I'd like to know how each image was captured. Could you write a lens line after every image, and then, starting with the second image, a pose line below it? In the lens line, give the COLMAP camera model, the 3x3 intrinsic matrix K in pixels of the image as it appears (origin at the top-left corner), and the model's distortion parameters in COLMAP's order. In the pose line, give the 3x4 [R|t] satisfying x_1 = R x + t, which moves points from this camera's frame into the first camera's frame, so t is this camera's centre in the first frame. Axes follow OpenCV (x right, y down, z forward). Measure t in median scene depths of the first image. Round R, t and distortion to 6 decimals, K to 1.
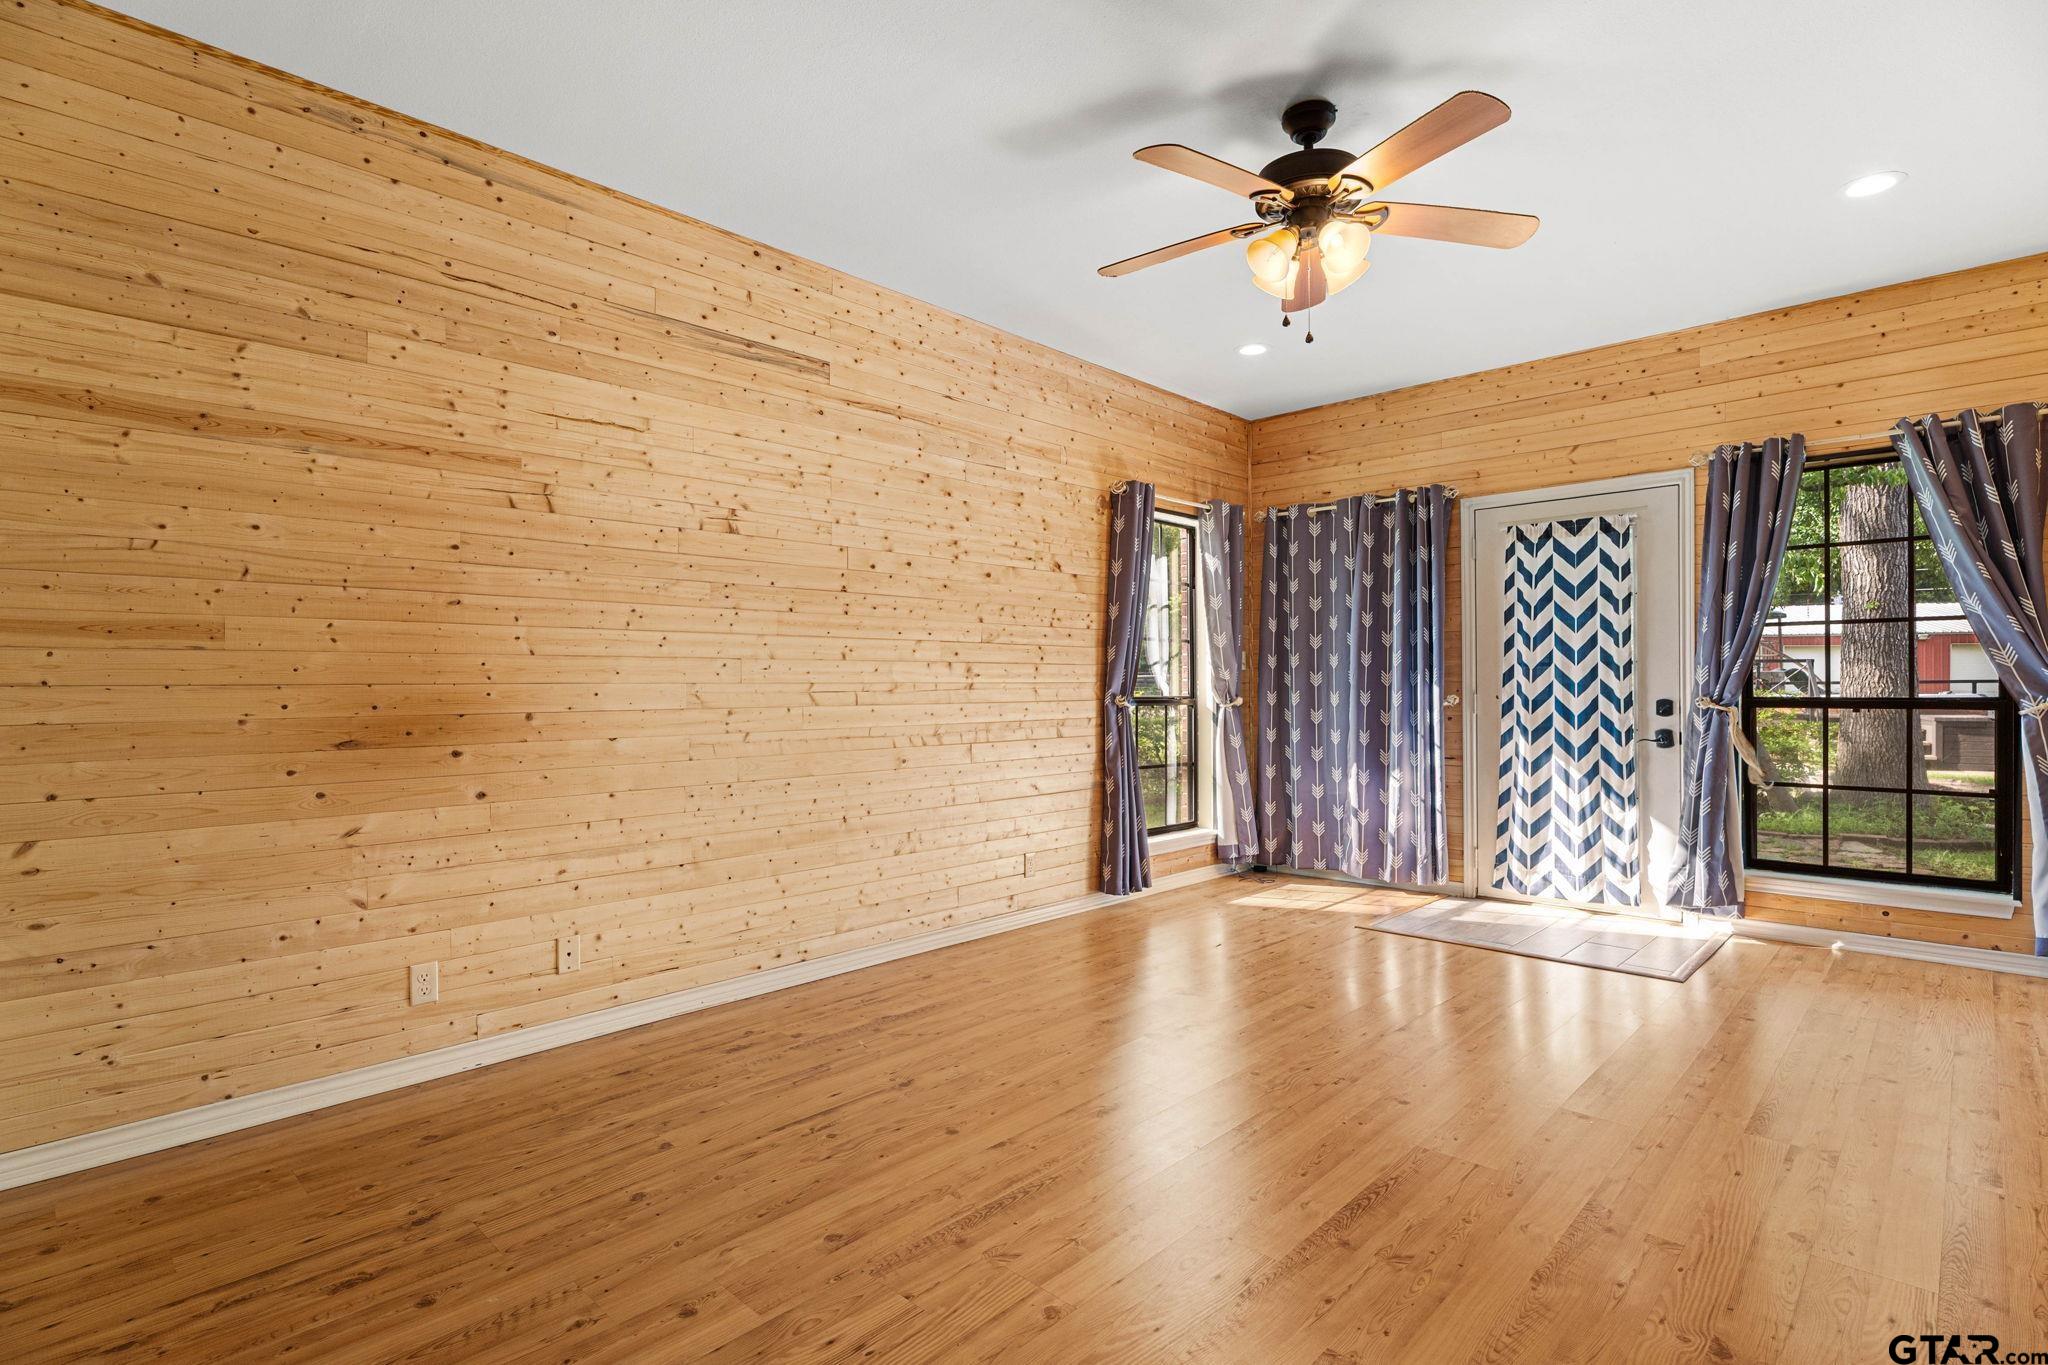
lens RADIAL K [[997.8, 0, 1024.0], [0, 997.8, 682.5], [0, 0, 1]] dist [-0.006474, -0.000813]
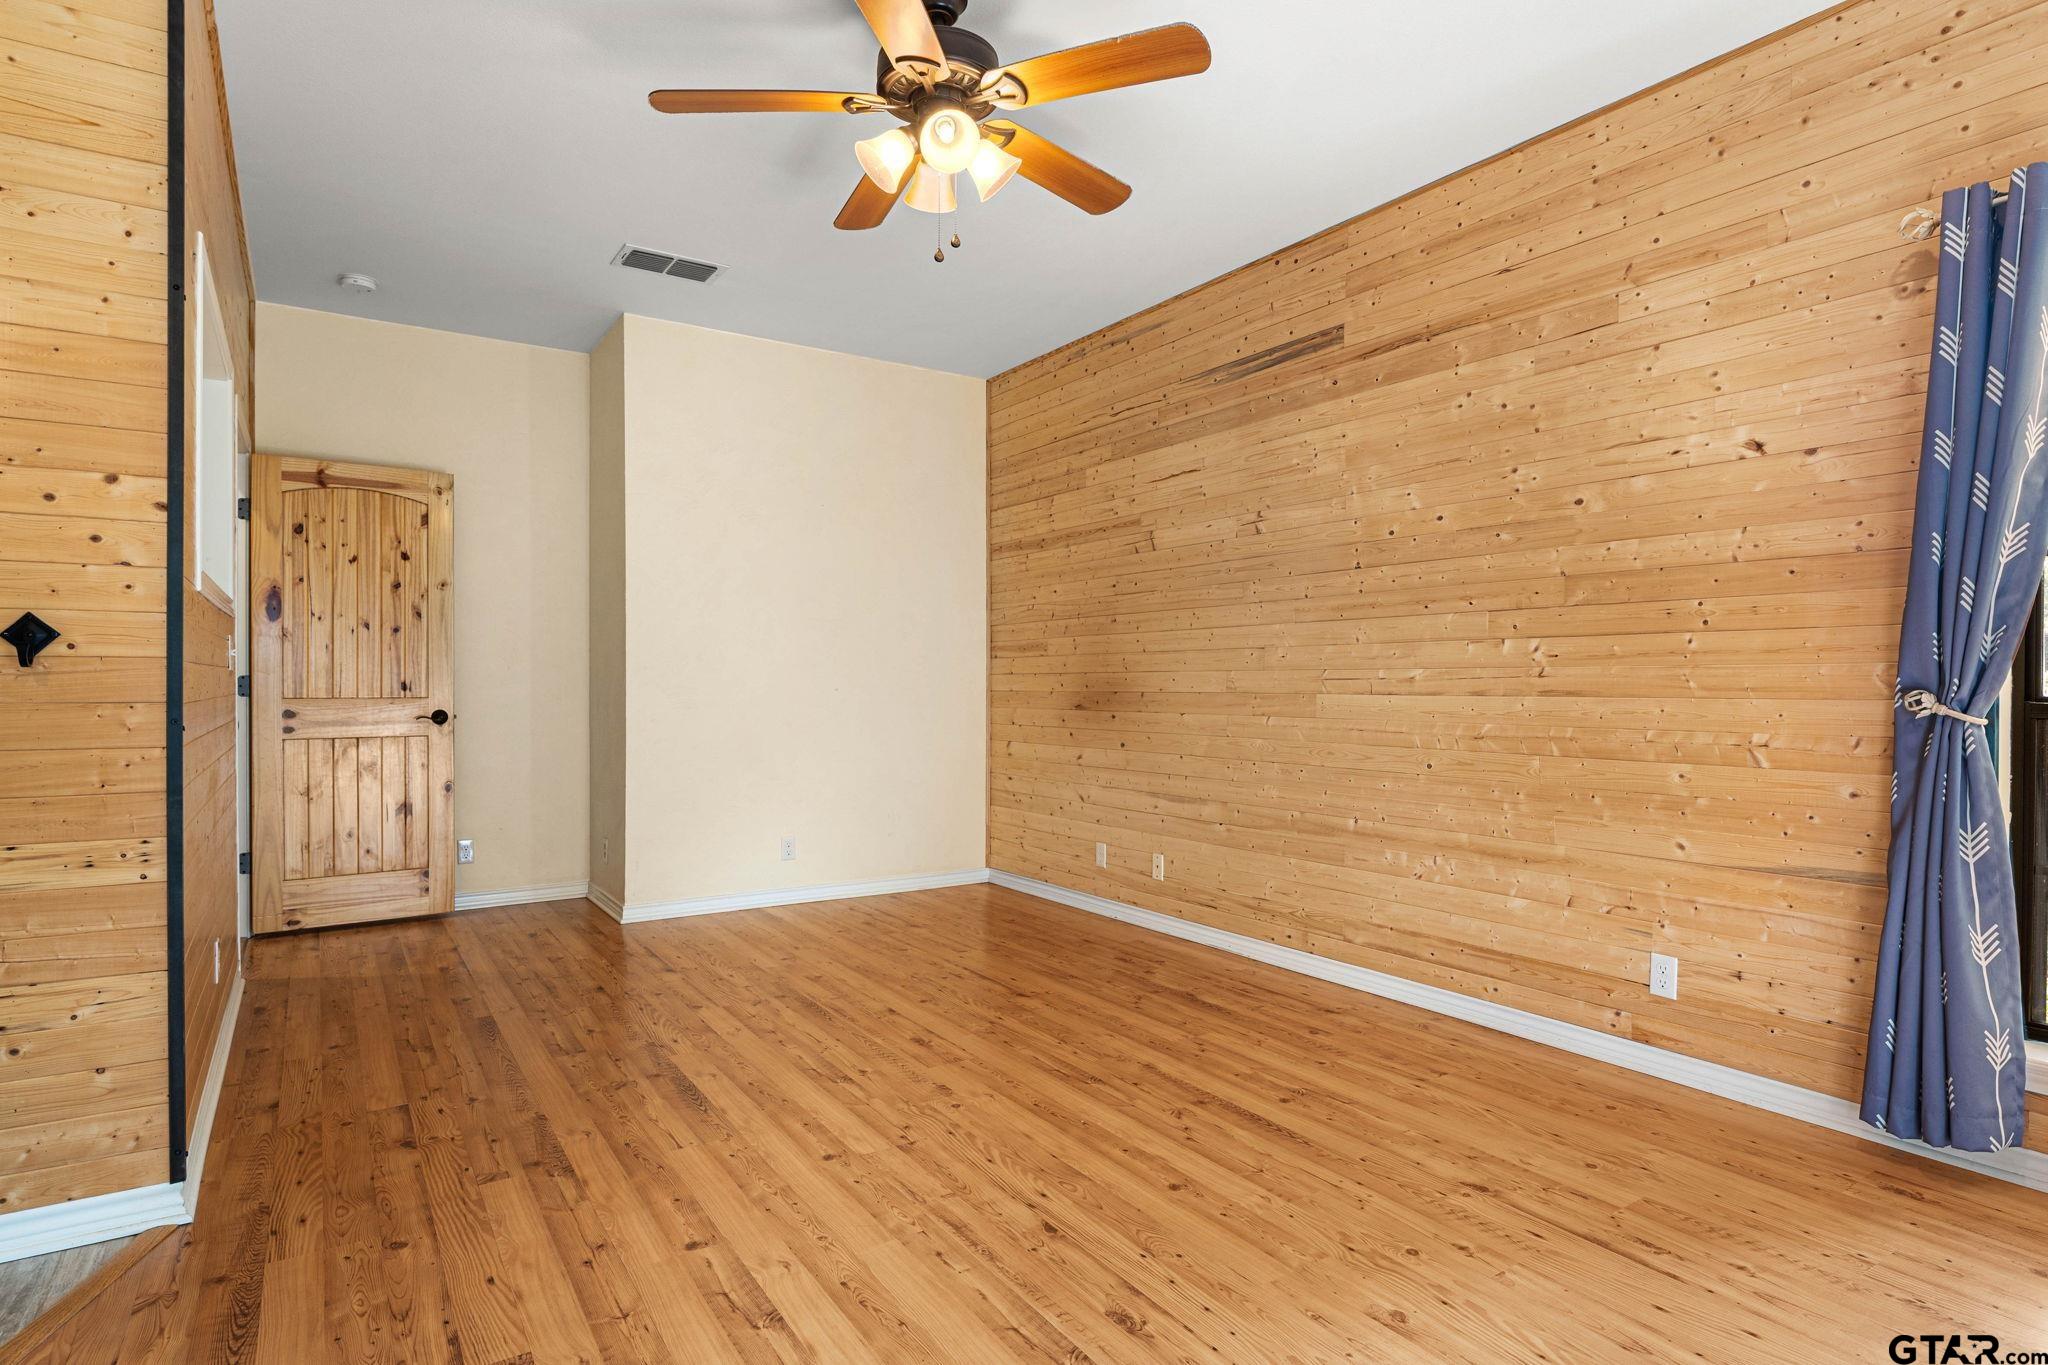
lens RADIAL K [[1102.2, 0, 1037.1], [0, 1102.2, 670.7], [0, 0, 1]] dist [-0.002976, -0.000049]
pose [[-0.225245, -0.004728, -0.974291, 0.702698], [0.004966, 0.999970, -0.006000, 0.005257], [0.974289, -0.006190, -0.225215, 0.771277]]
